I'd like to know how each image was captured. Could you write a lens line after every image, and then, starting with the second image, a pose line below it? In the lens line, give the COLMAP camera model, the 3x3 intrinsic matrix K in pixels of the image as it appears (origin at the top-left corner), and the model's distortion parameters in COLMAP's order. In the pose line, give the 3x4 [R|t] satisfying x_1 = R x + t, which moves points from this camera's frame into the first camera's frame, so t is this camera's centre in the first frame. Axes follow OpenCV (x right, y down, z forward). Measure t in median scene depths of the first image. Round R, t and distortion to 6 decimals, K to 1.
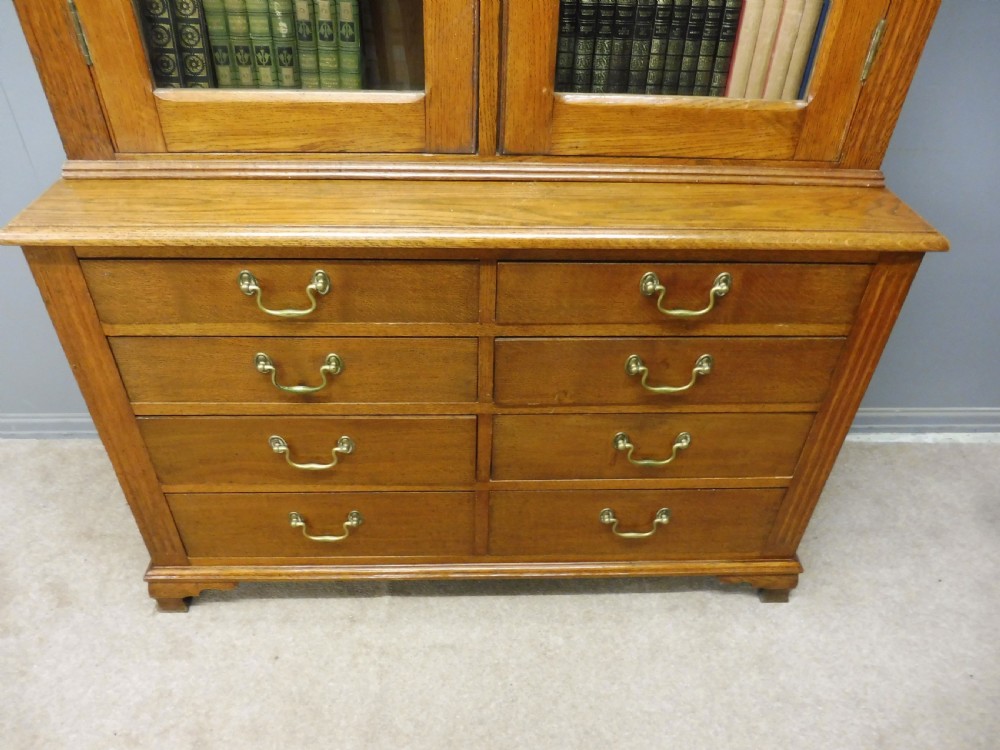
lens RADIAL K [[728.2, 0, 503.2], [0, 728.2, 383.5], [0, 0, 1]] dist [-0.051014, 0.015028]
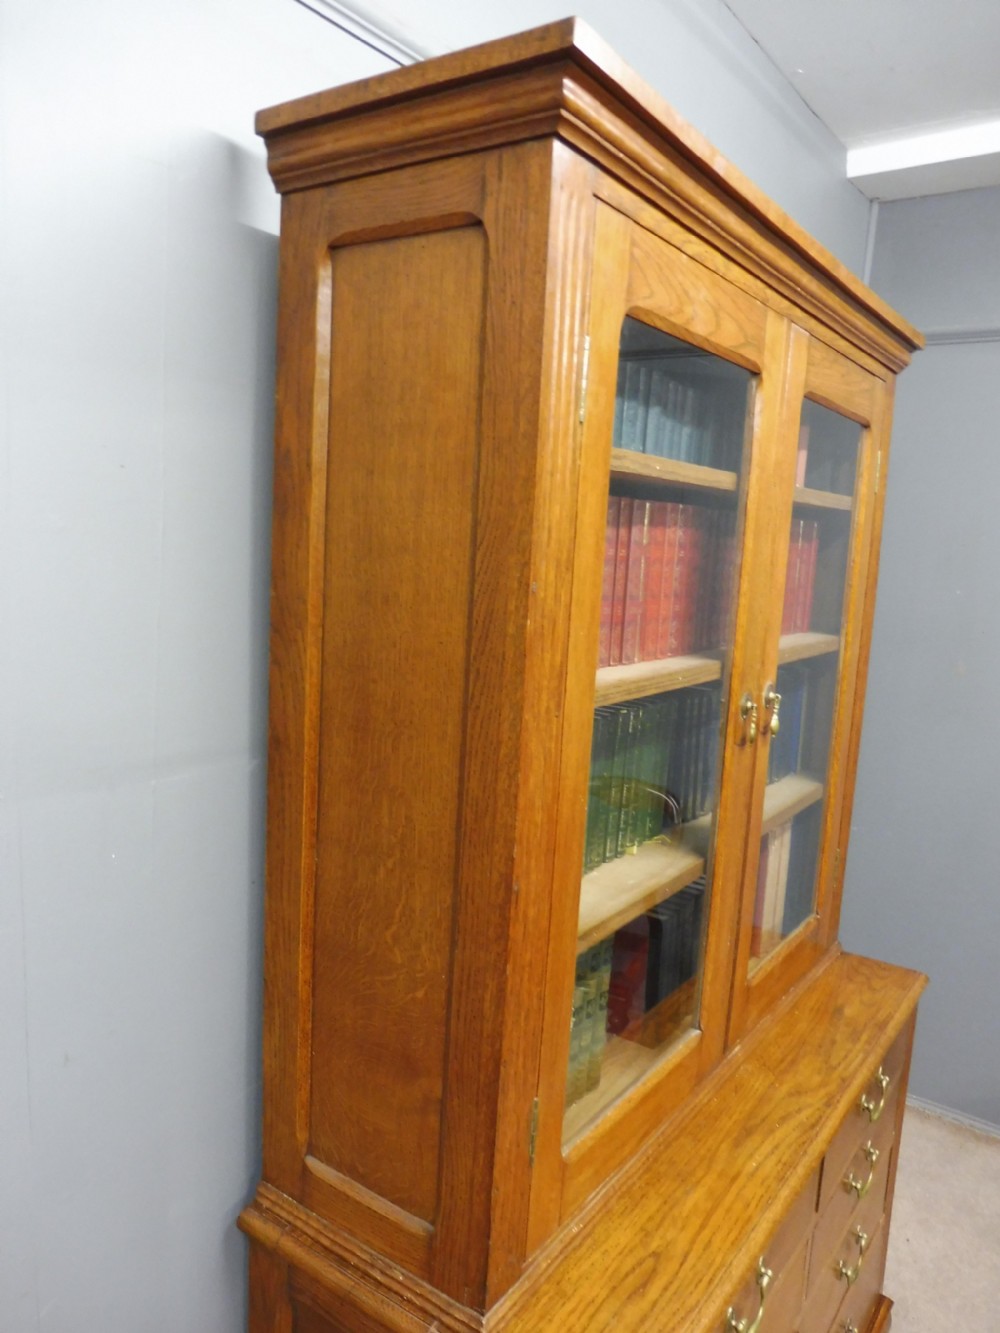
lens RADIAL K [[970.7, 0, 494.7], [0, 970.7, 664.5], [0, 0, 1]] dist [-0.051014, 0.015028]
pose [[0.623218, -0.107176, 0.774669, -1.167567], [0.462863, 0.848986, -0.254913, -0.571414], [-0.630363, 0.517432, 0.578712, 0.121025]]
